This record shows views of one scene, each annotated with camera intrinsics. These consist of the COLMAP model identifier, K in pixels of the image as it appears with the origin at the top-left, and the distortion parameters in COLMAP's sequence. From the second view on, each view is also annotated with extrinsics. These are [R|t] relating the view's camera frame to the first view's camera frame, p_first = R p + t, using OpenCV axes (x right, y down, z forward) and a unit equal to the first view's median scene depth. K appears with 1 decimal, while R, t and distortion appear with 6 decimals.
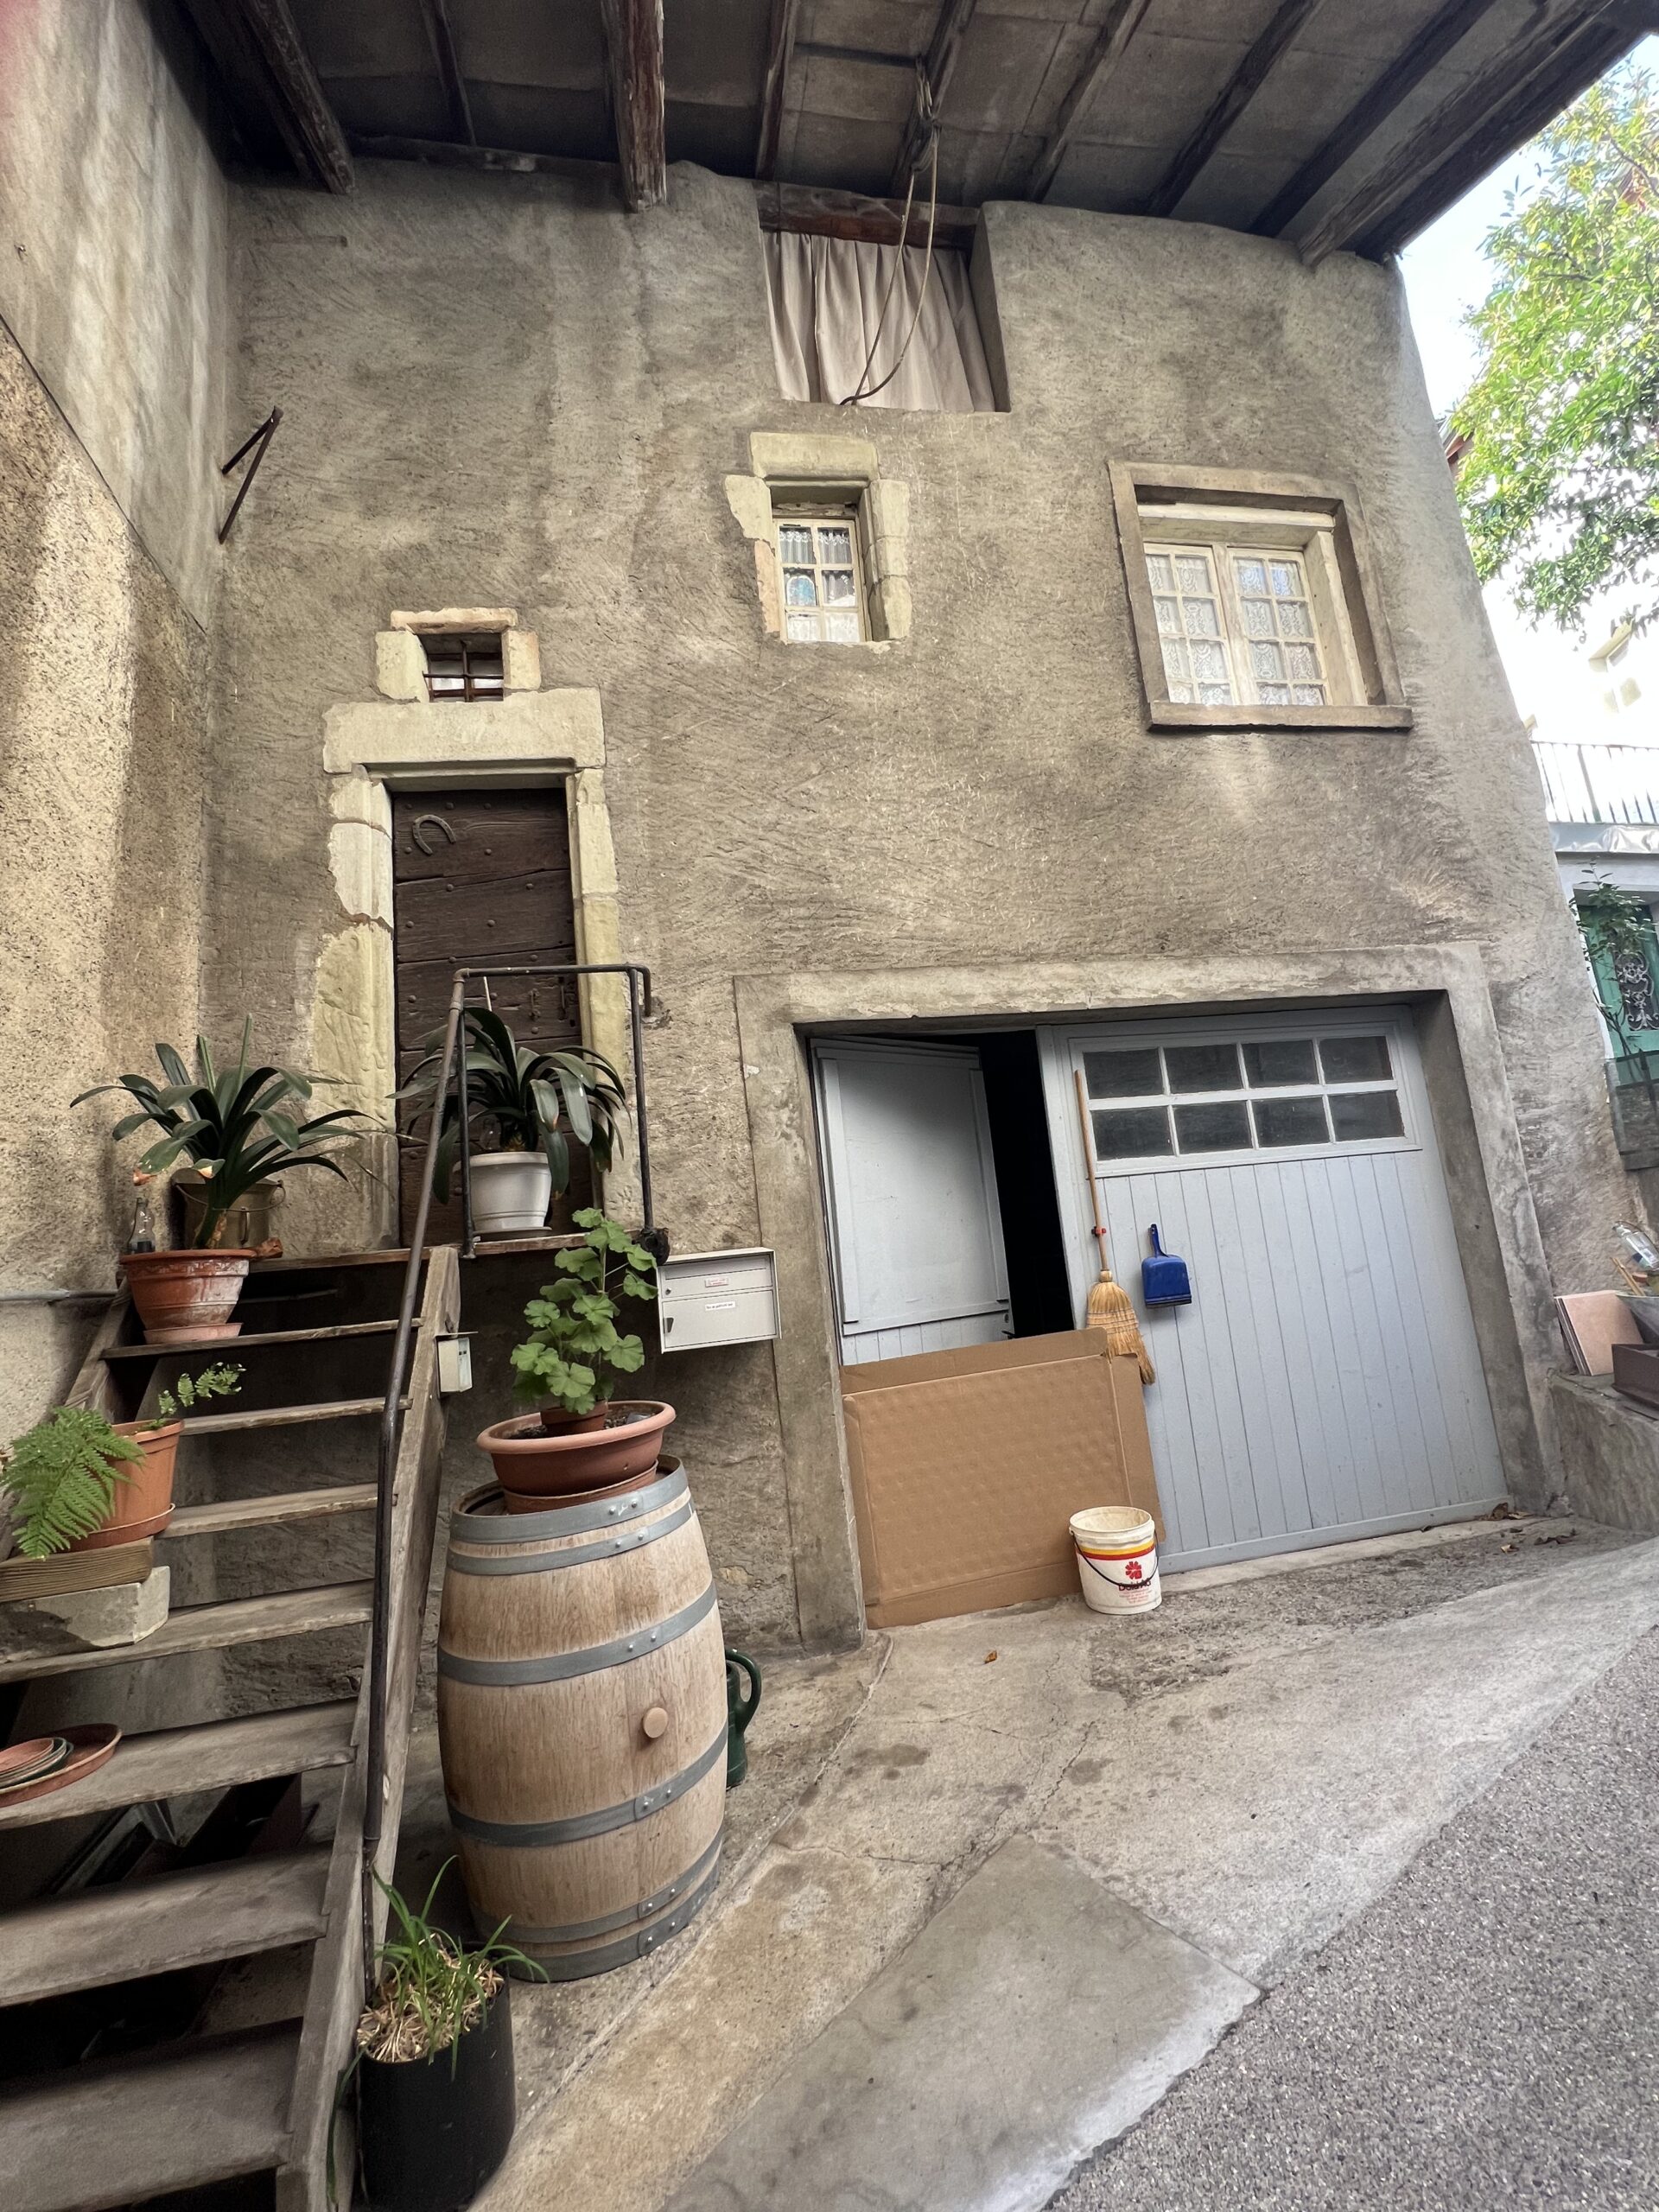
lens RADIAL K [[888.8, 0, 830.8], [0, 888.8, 1107.6], [0, 0, 1]] dist [-0.000161, -0.000004]
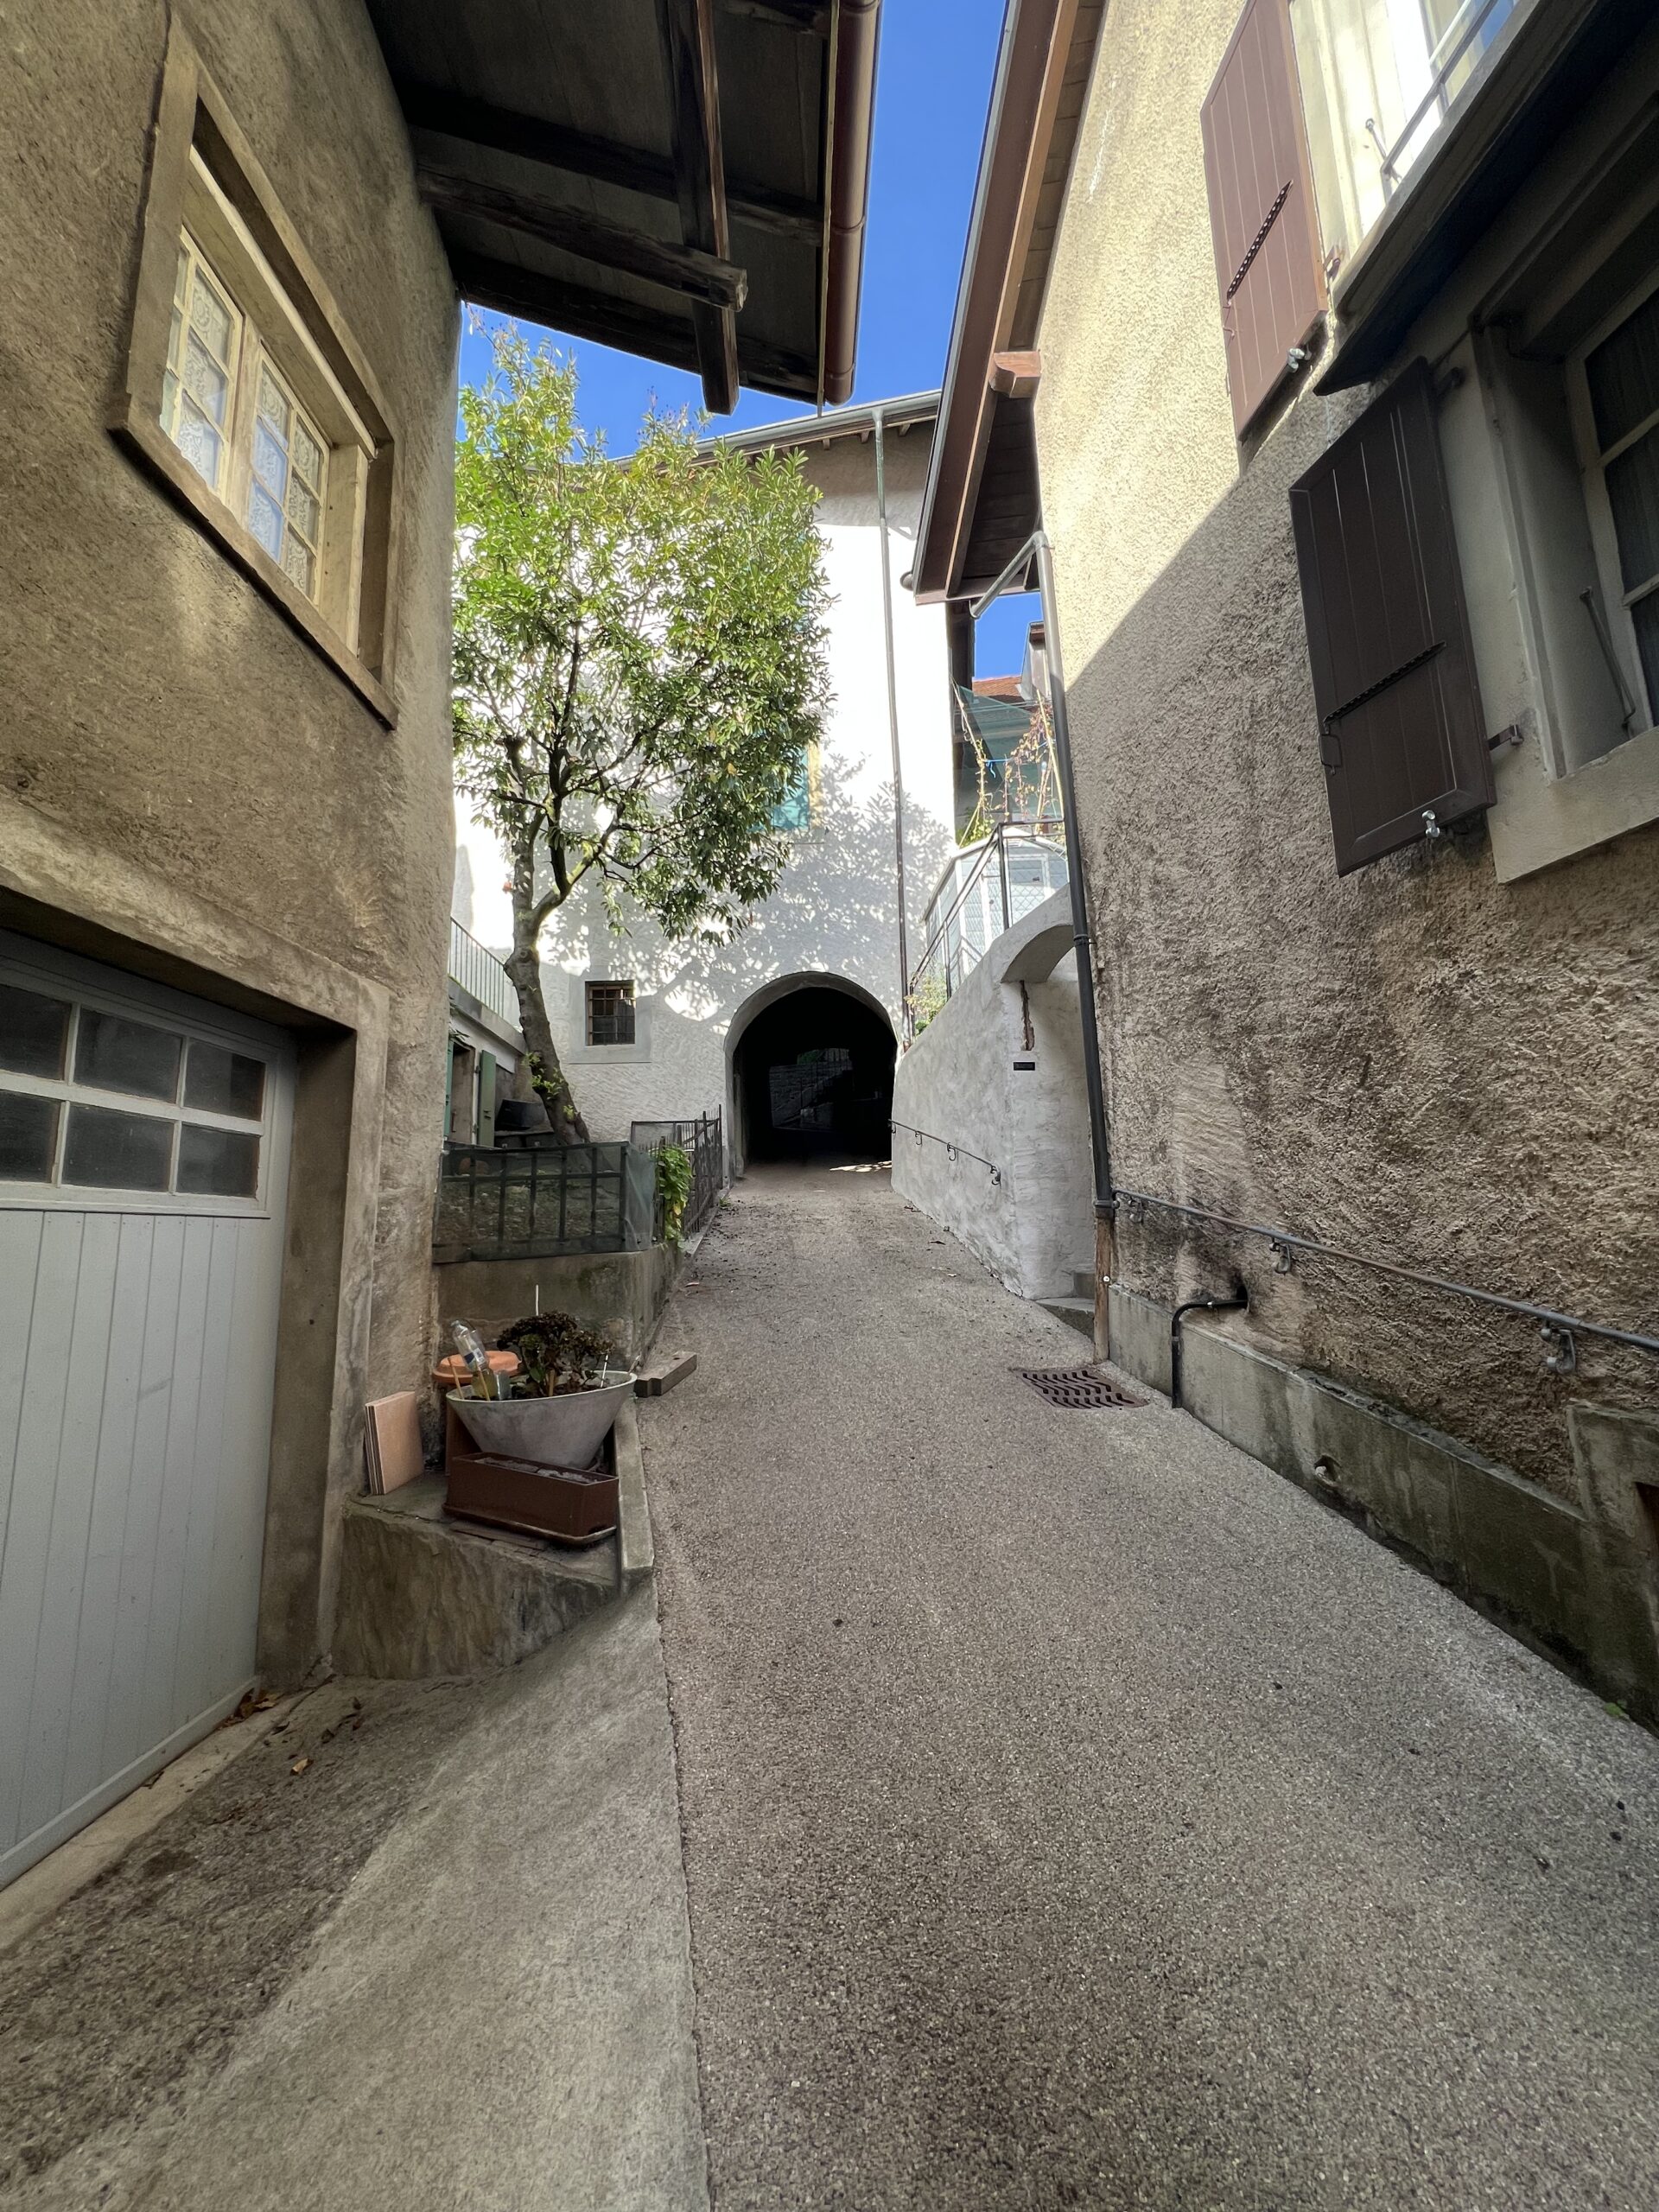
lens RADIAL K [[878.8, 0, 829.3], [0, 878.8, 1105.4], [0, 0, 1]] dist [-0.001252, 0.000280]
pose [[0.189918, 0.237287, 0.952694, 0.012017], [-0.148718, 0.966111, -0.210982, 0.042430], [-0.970471, -0.101614, 0.218771, 0.388139]]
